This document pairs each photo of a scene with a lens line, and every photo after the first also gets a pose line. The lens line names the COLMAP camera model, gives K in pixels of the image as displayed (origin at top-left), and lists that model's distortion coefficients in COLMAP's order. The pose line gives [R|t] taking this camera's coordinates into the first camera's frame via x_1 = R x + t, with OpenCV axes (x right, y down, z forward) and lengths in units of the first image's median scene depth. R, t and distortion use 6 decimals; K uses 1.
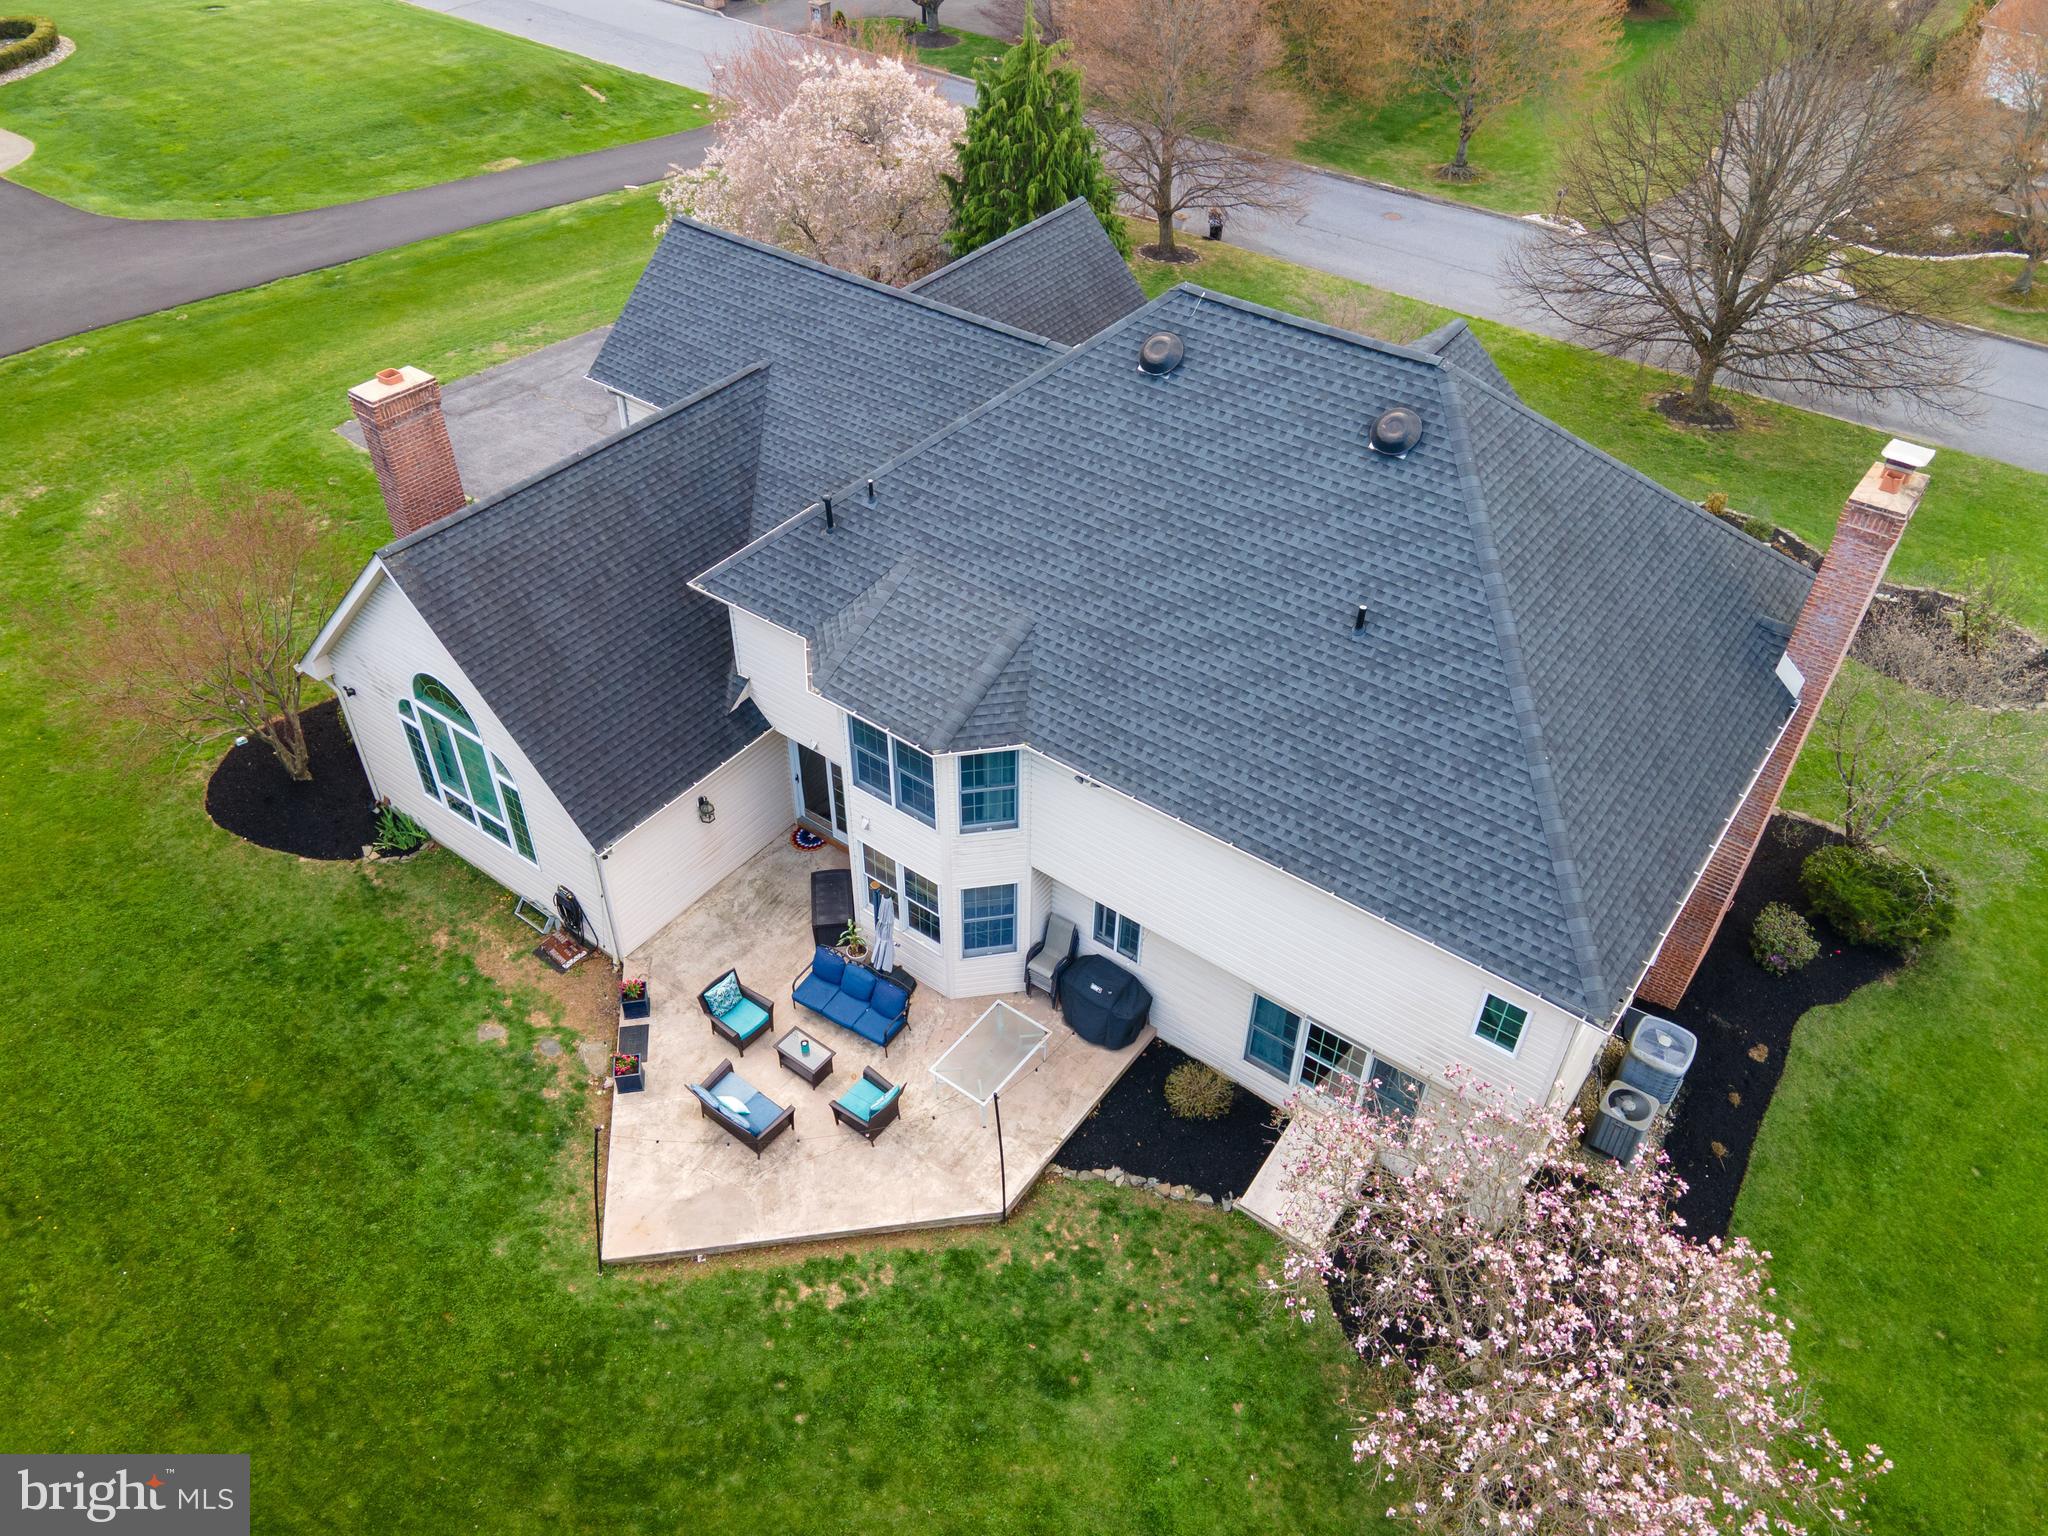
lens RADIAL K [[1476.4, 0, 1010.9], [0, 1476.4, 763.7], [0, 0, 1]] dist [0.038798, 0.003751]
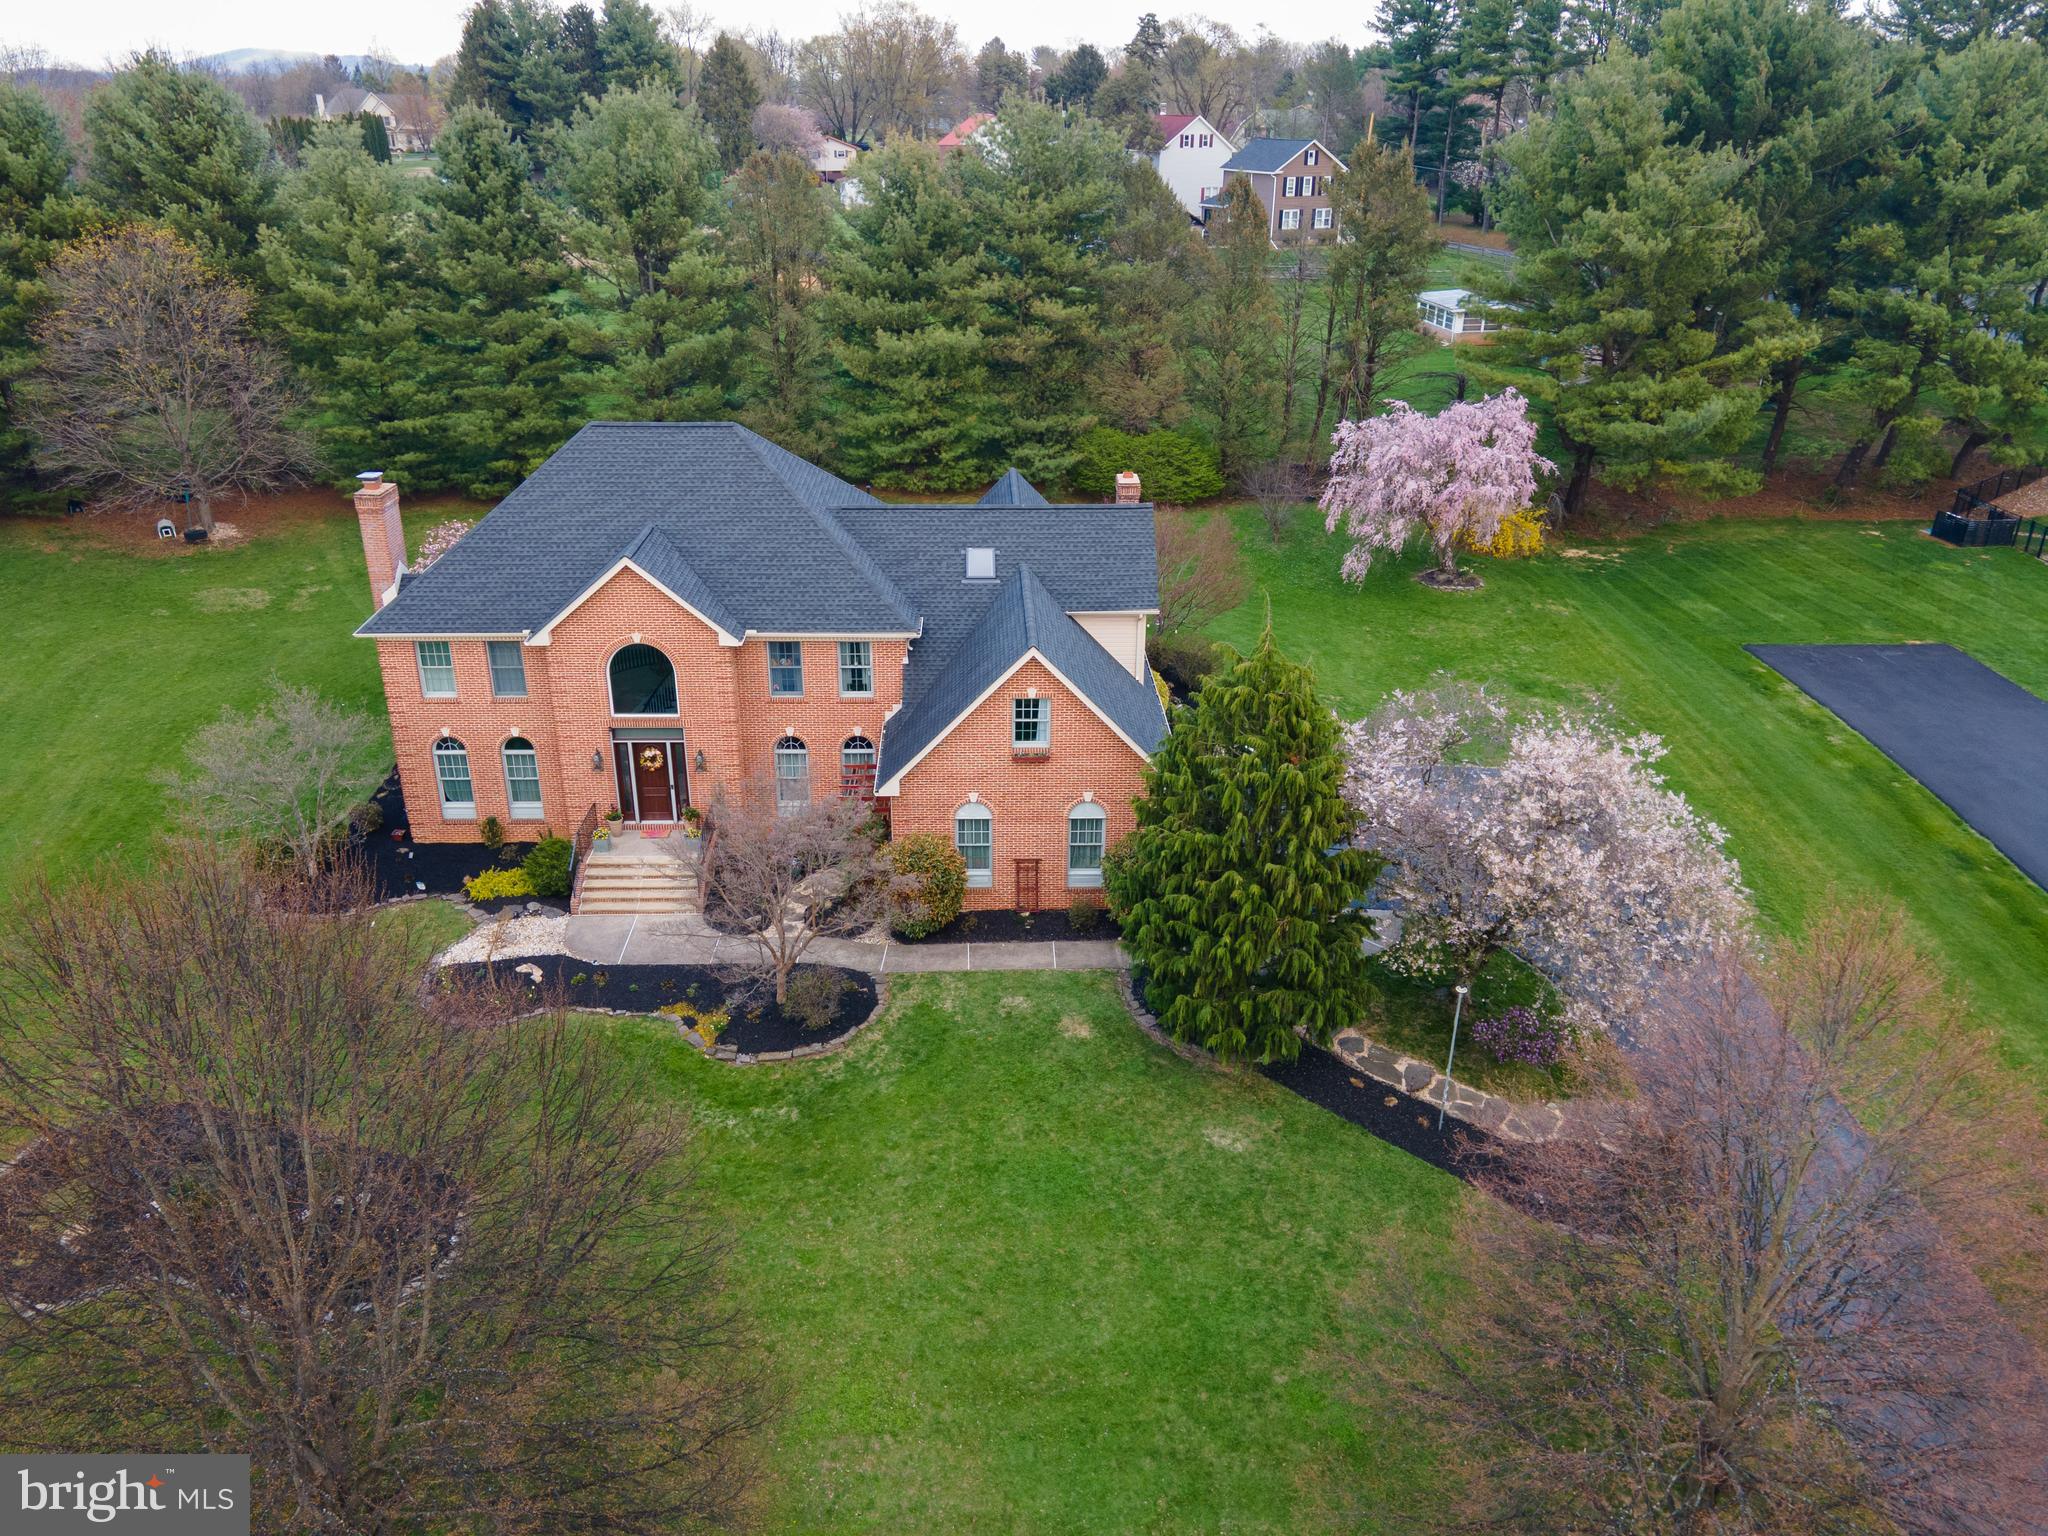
lens RADIAL K [[1481.7, 0, 1014.7], [0, 1481.7, 771.3], [0, 0, 1]] dist [0.033757, 0.002187]
pose [[-0.780877, 0.244939, -0.574662, 0.998597], [-0.418115, 0.478544, 0.772124, -1.661476], [0.464124, 0.843208, -0.271271, 1.958653]]
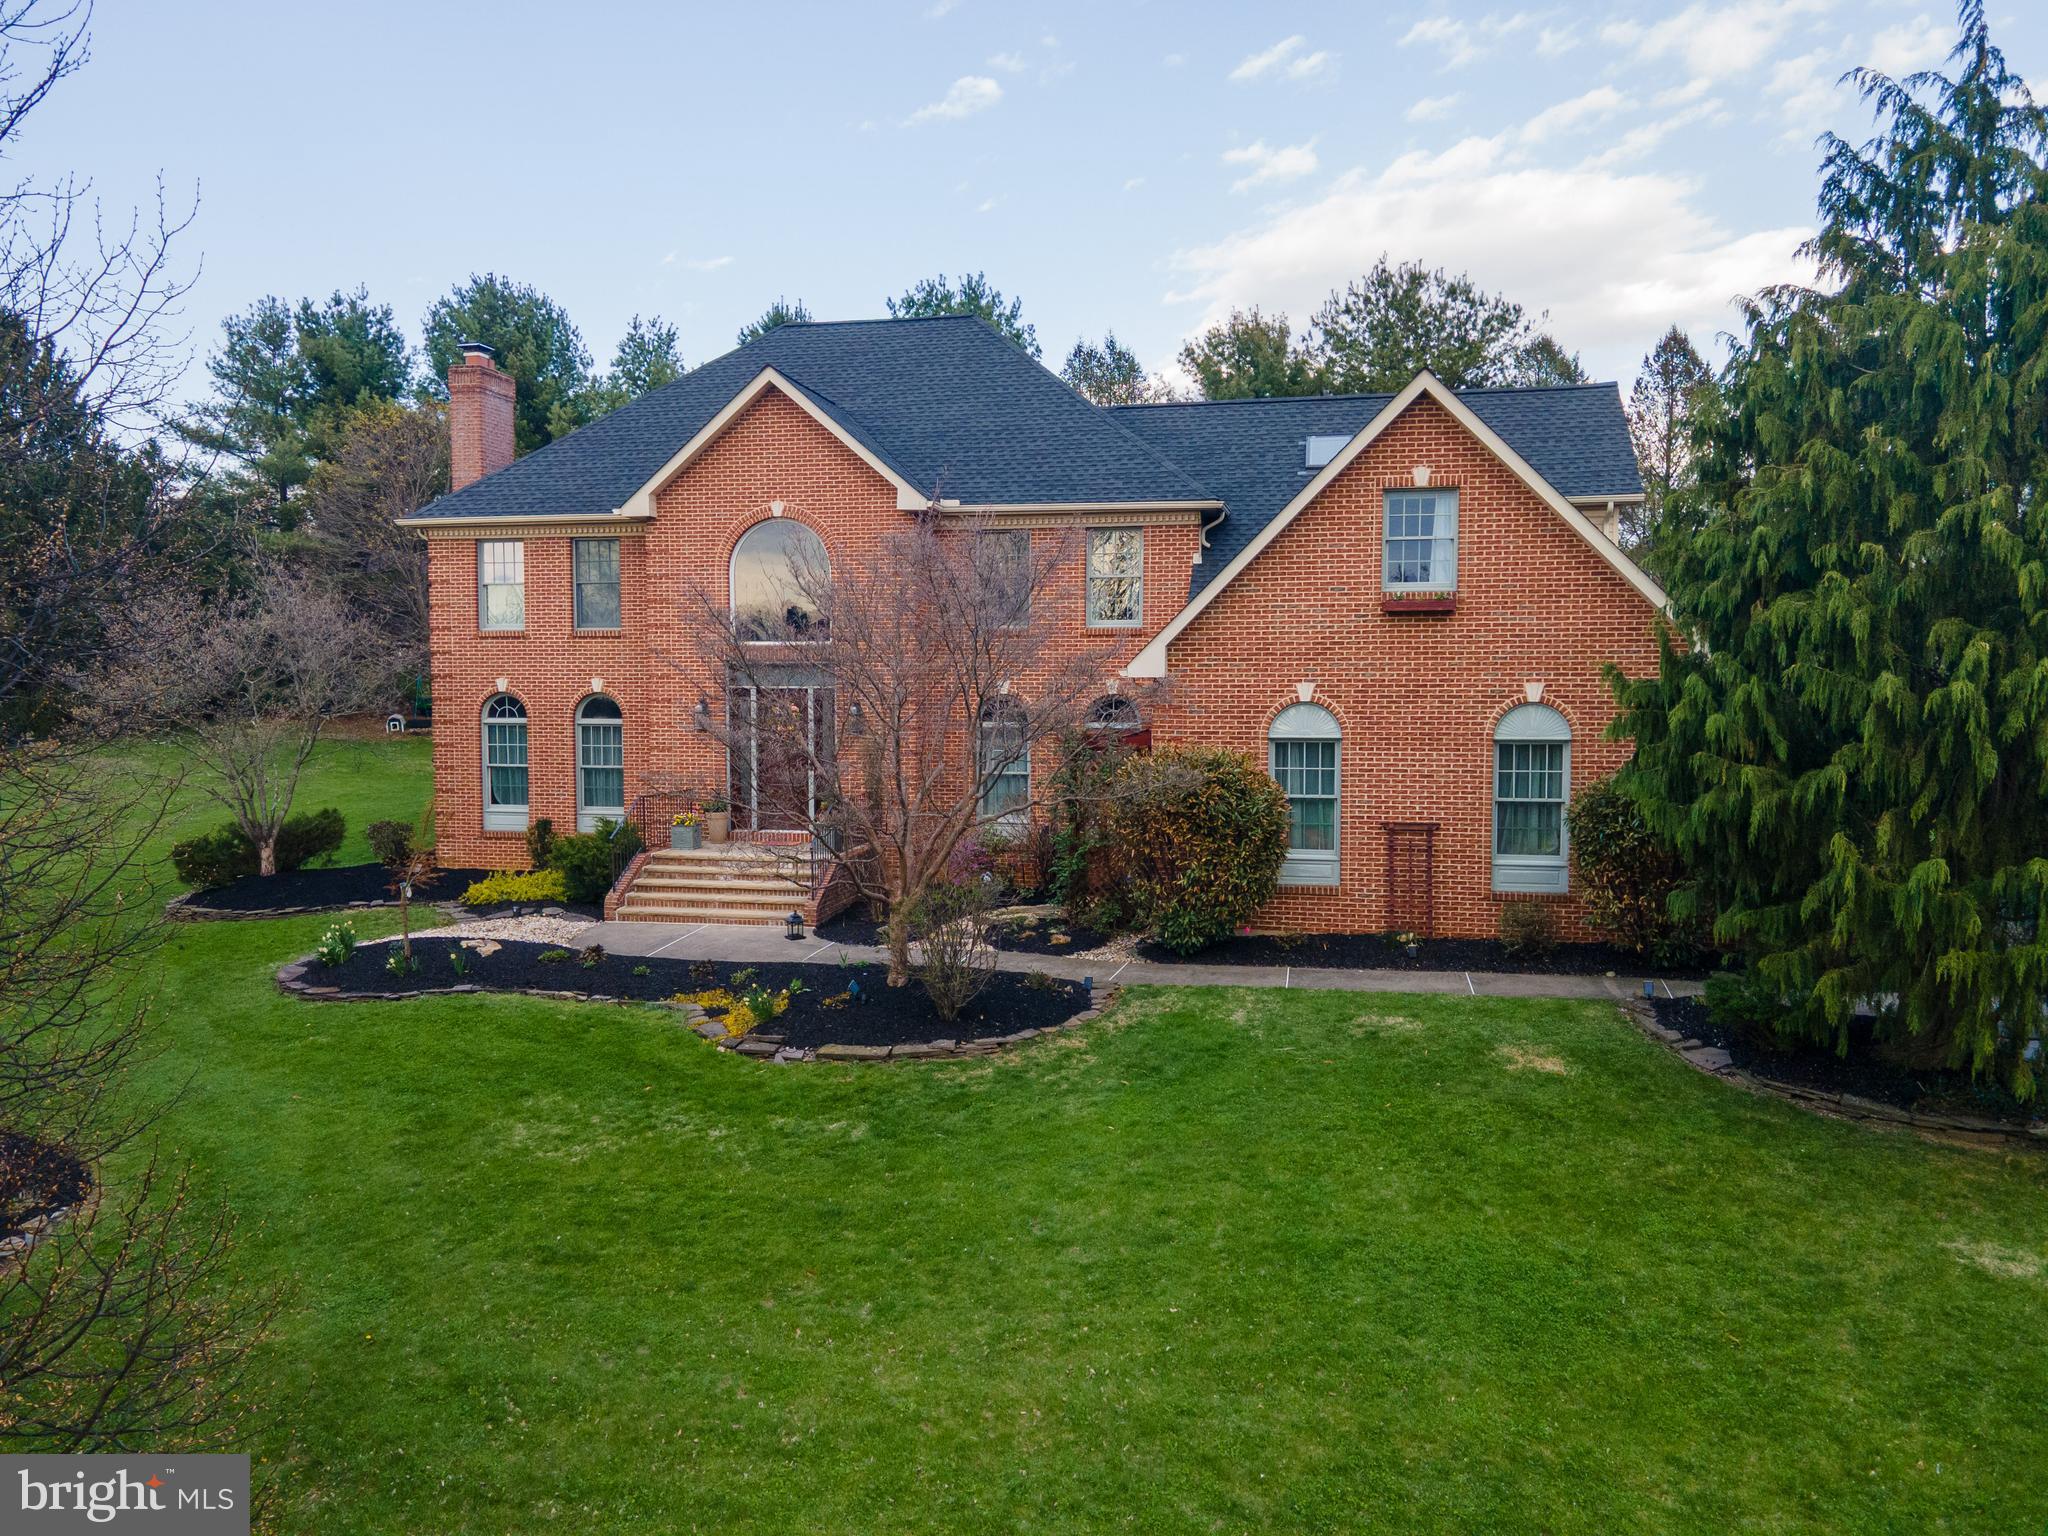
lens RADIAL K [[1492.7, 0, 1004.5], [0, 1492.7, 775.9], [0, 0, 1]] dist [0.029733, -0.003321]
pose [[-0.909181, 0.016072, -0.416090, 0.633432], [-0.277222, 0.722249, 0.633644, -0.847466], [0.310705, 0.691446, -0.652200, 2.069860]]
